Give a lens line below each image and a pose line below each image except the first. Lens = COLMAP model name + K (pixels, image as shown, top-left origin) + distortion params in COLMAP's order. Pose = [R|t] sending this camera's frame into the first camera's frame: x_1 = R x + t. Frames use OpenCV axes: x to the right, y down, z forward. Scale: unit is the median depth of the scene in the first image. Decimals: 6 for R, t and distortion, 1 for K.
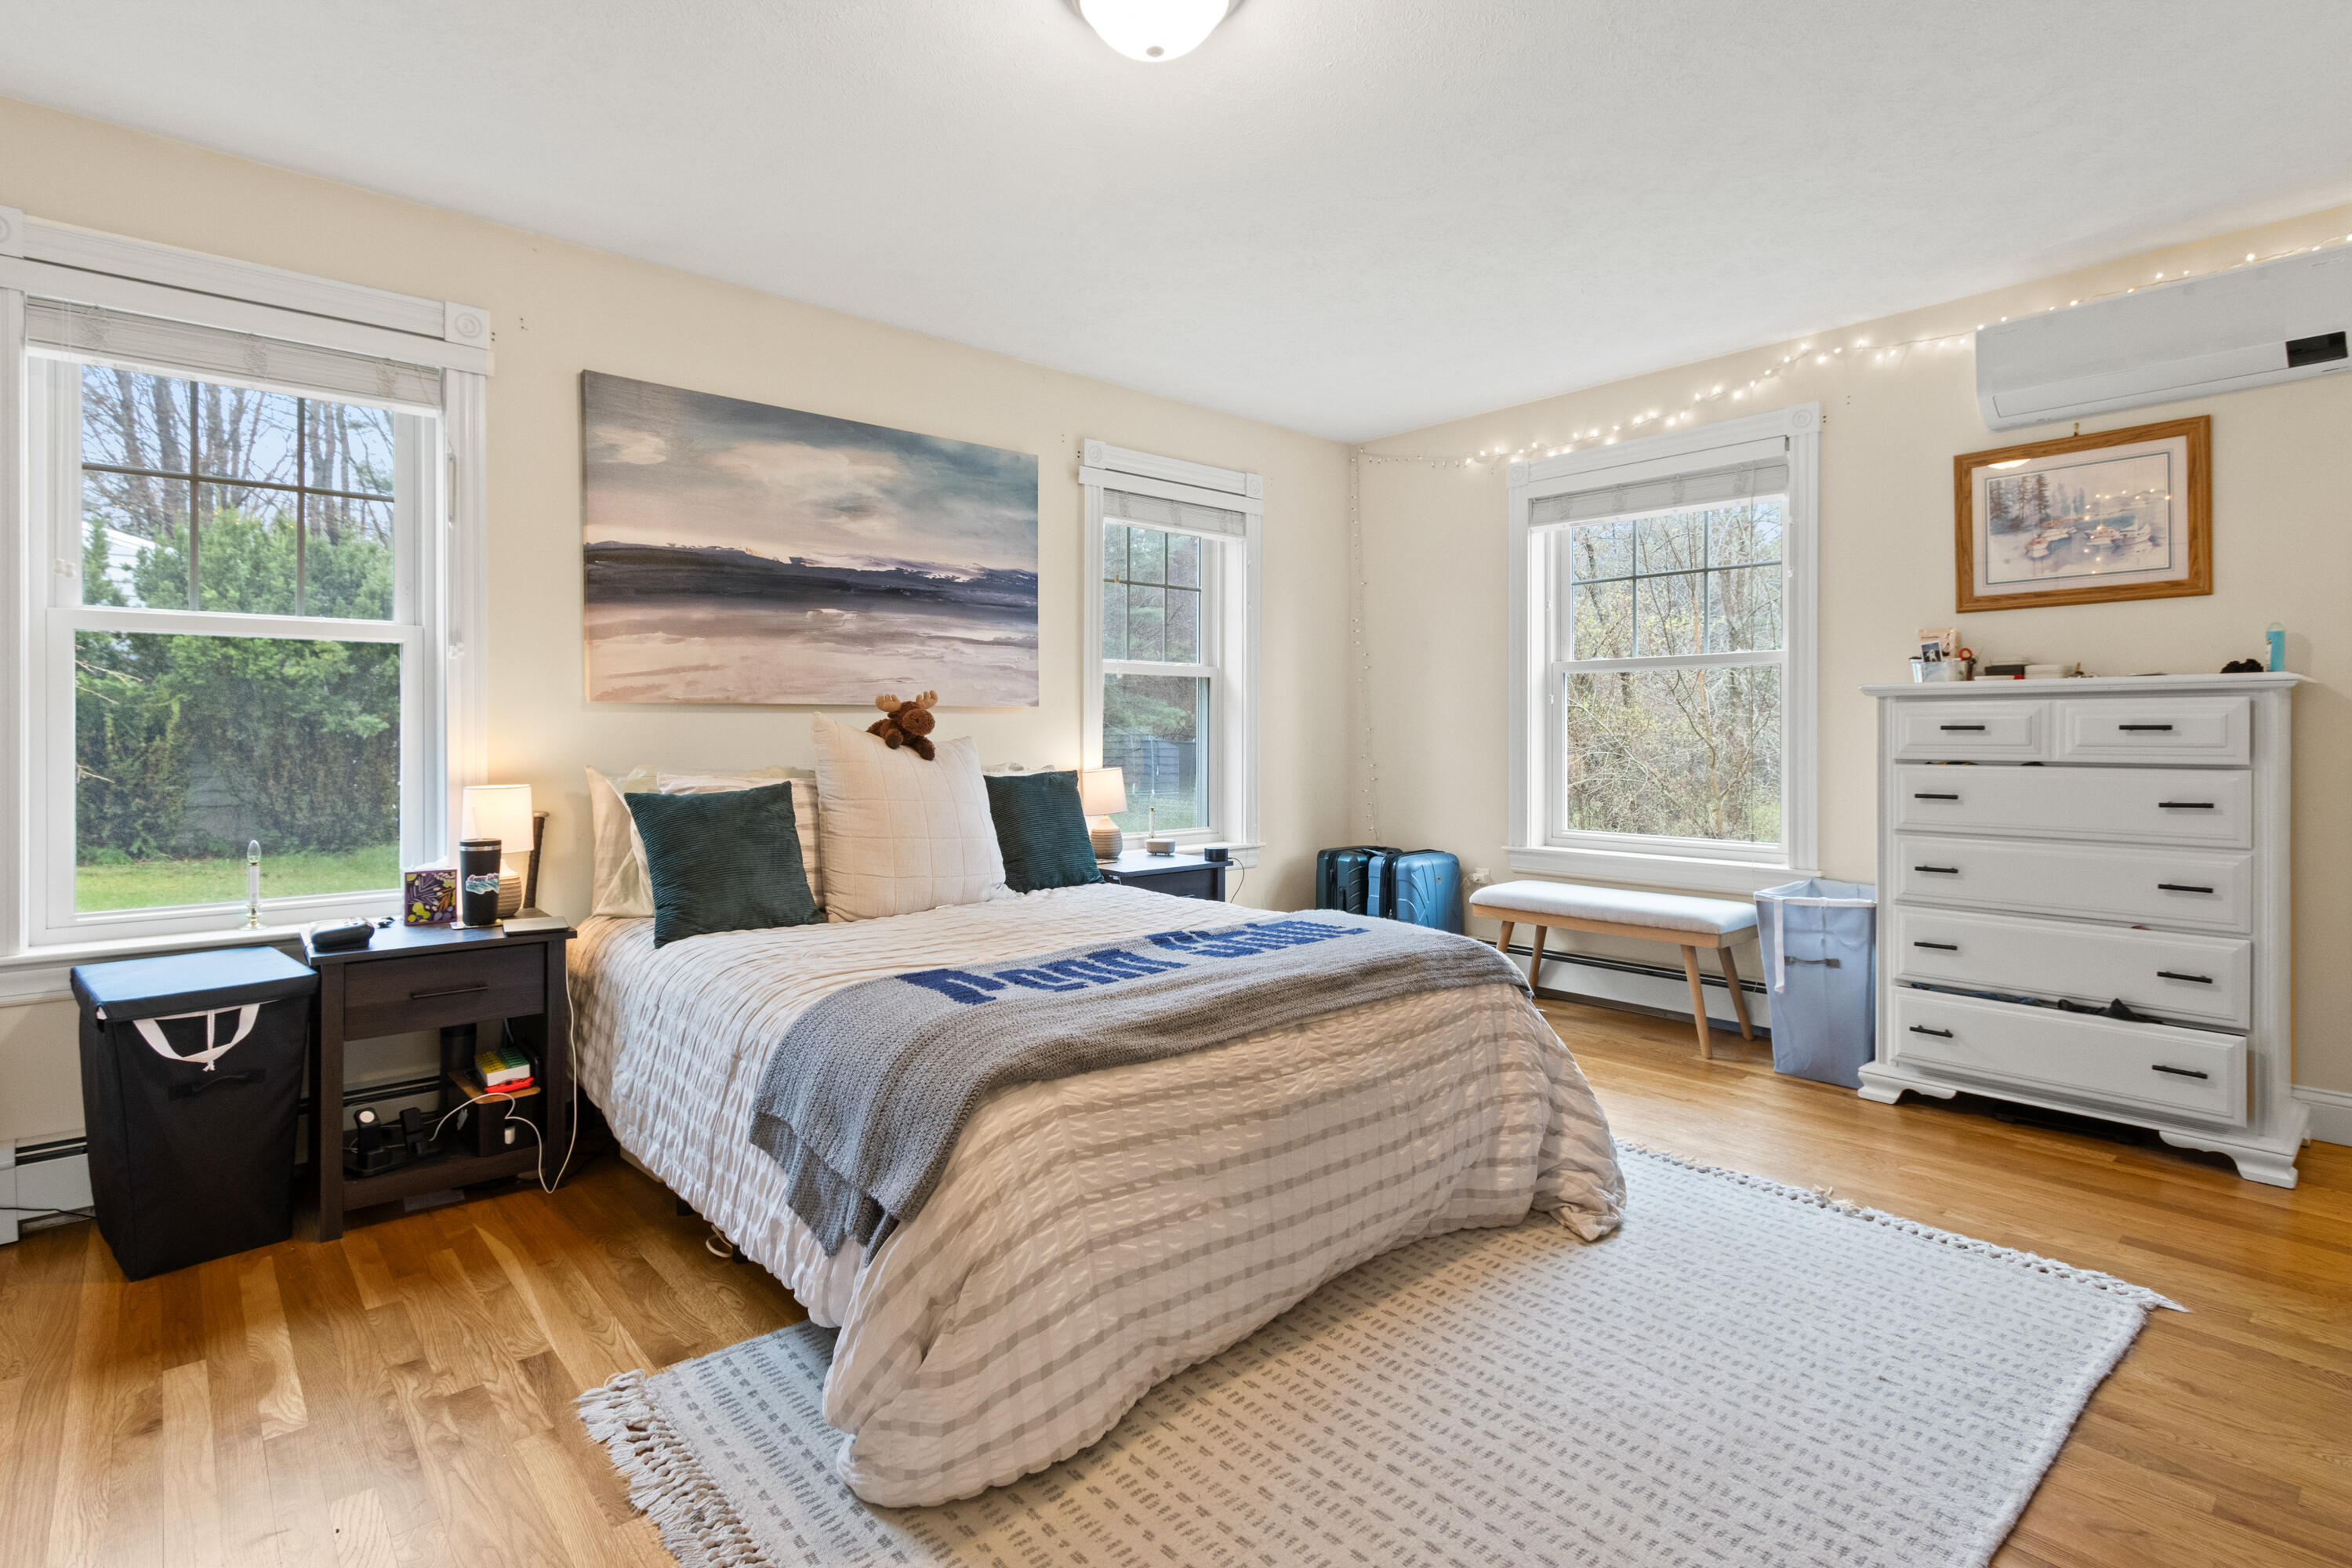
lens RADIAL K [[1139.0, 0, 1146.6], [0, 1139.0, 735.4], [0, 0, 1]] dist [0.005680, -0.000878]
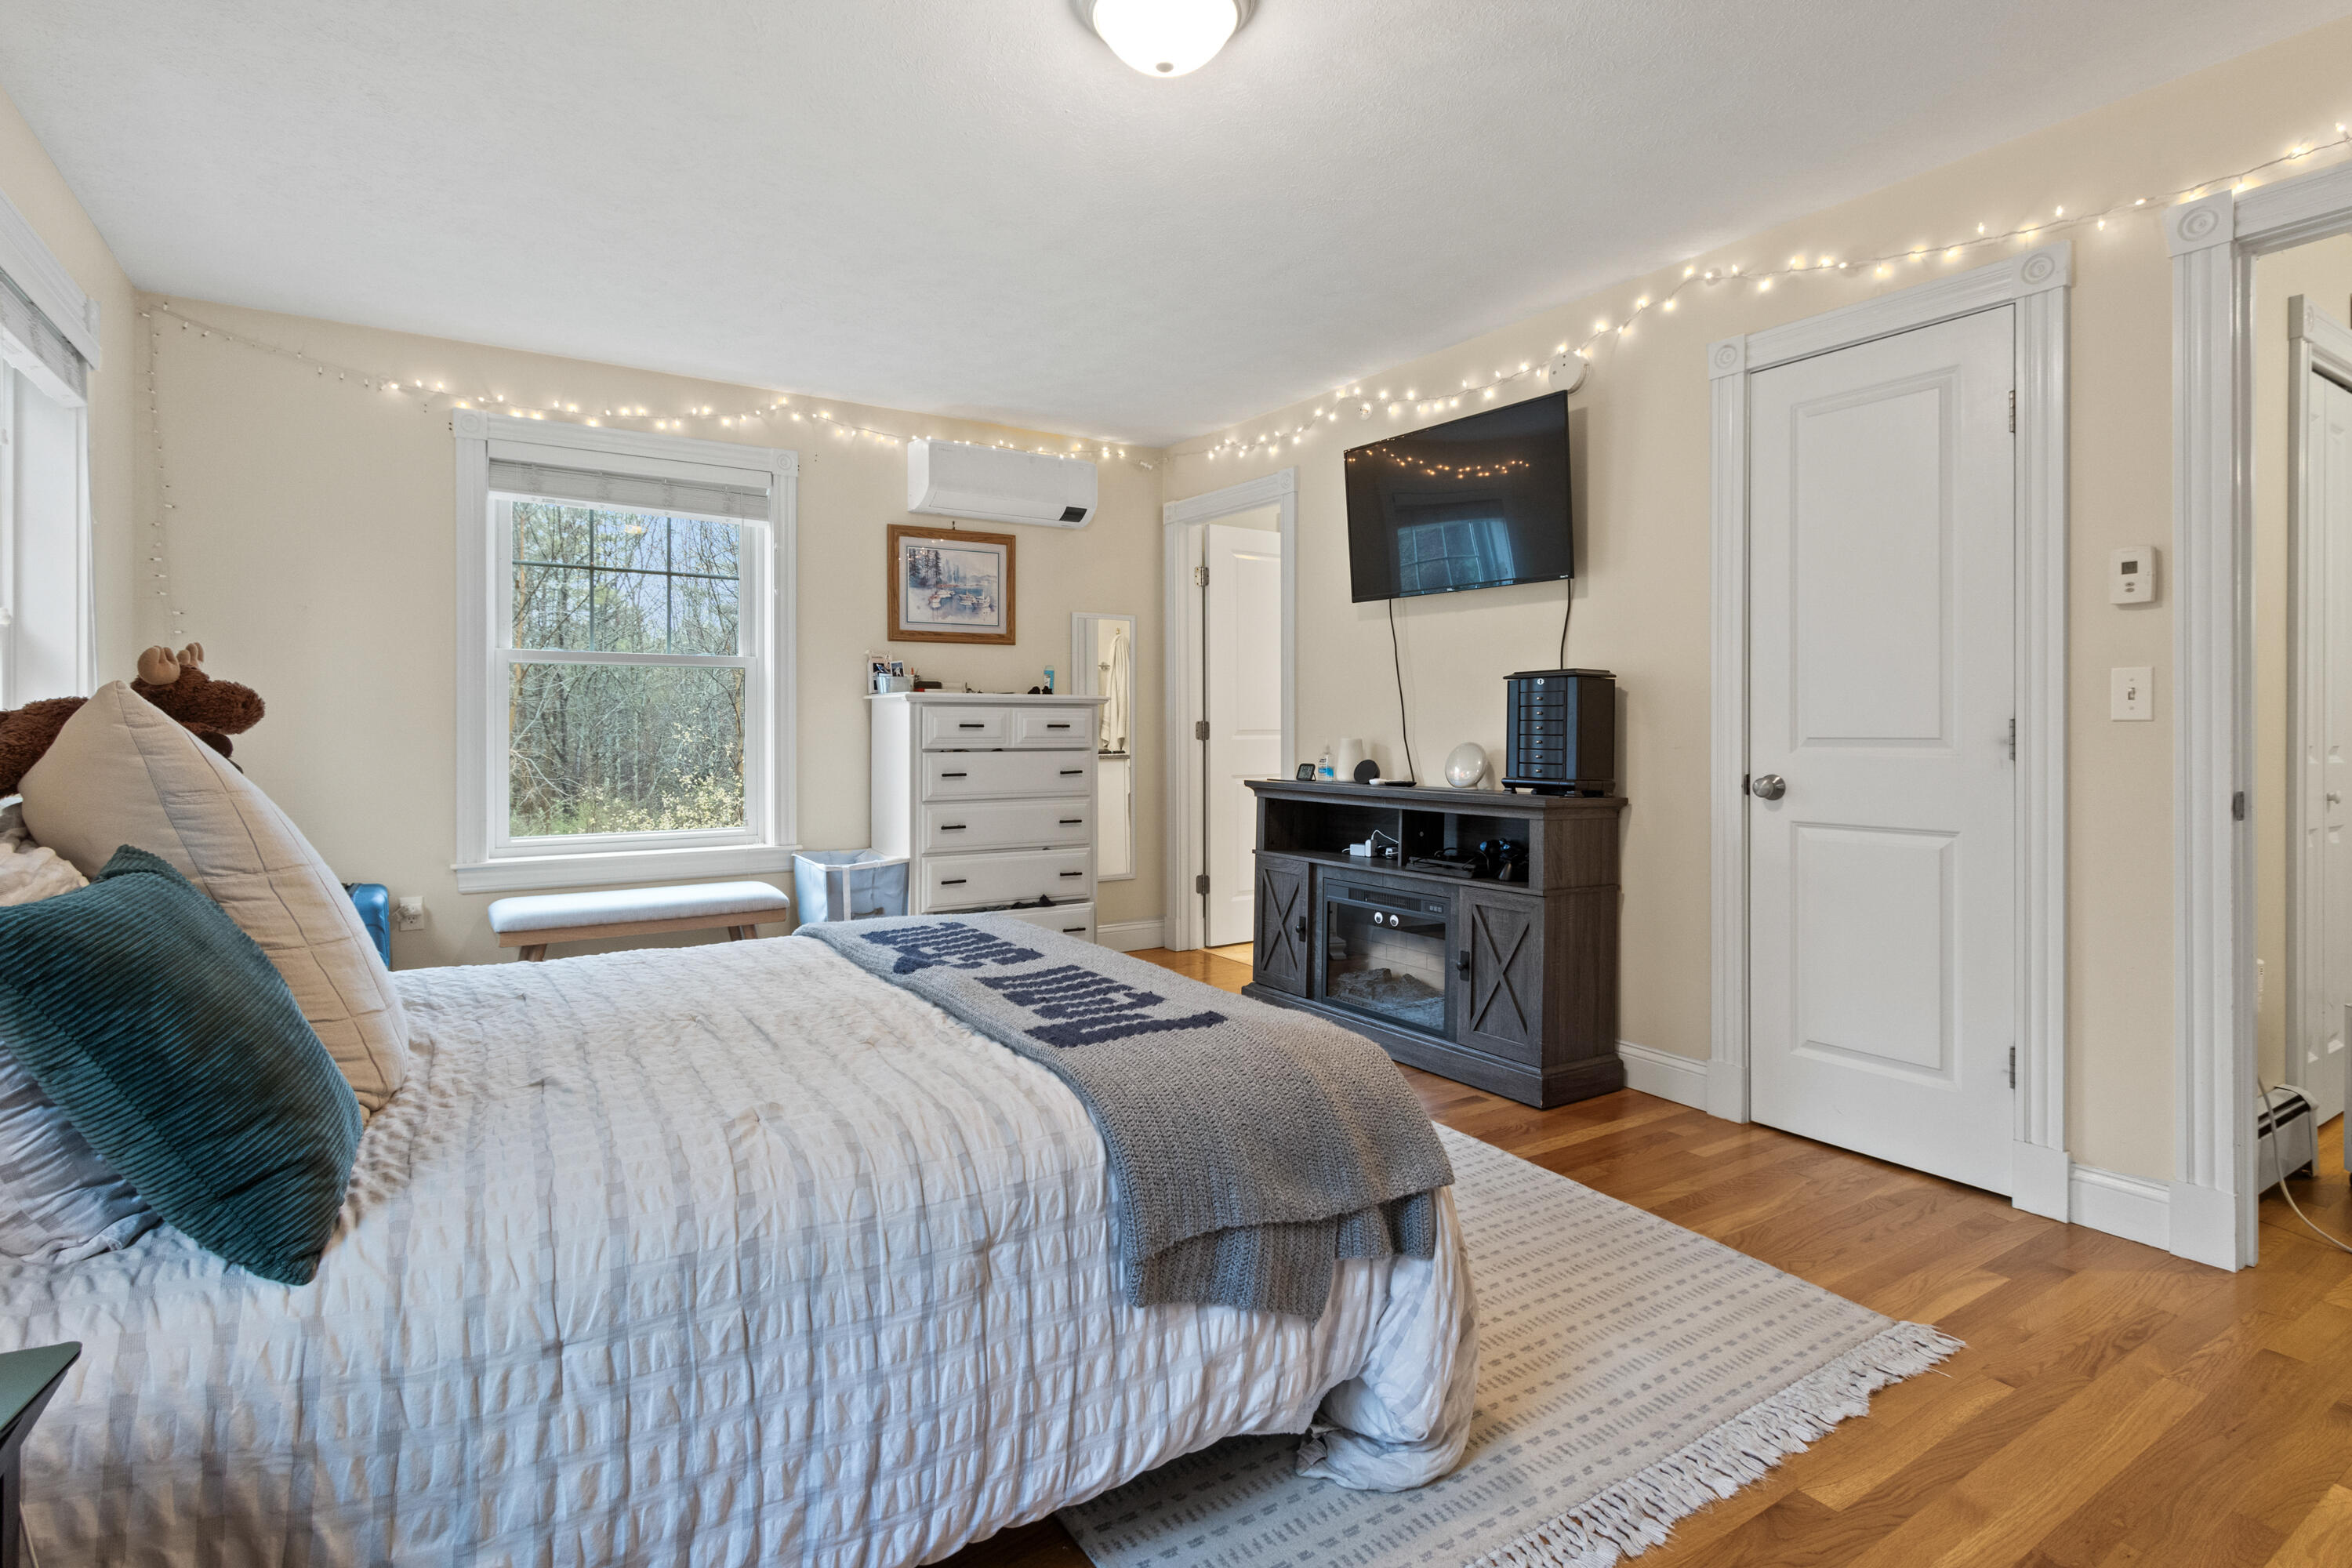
lens RADIAL K [[1139.0, 0, 1161.1], [0, 1139.0, 722.4], [0, 0, 1]] dist [0.005680, -0.000878]
pose [[0.146167, 0.002578, 0.989257, -0.577562], [0.000204, 0.999997, -0.002636, -0.006417], [-0.989260, 0.000587, 0.146166, 0.483257]]
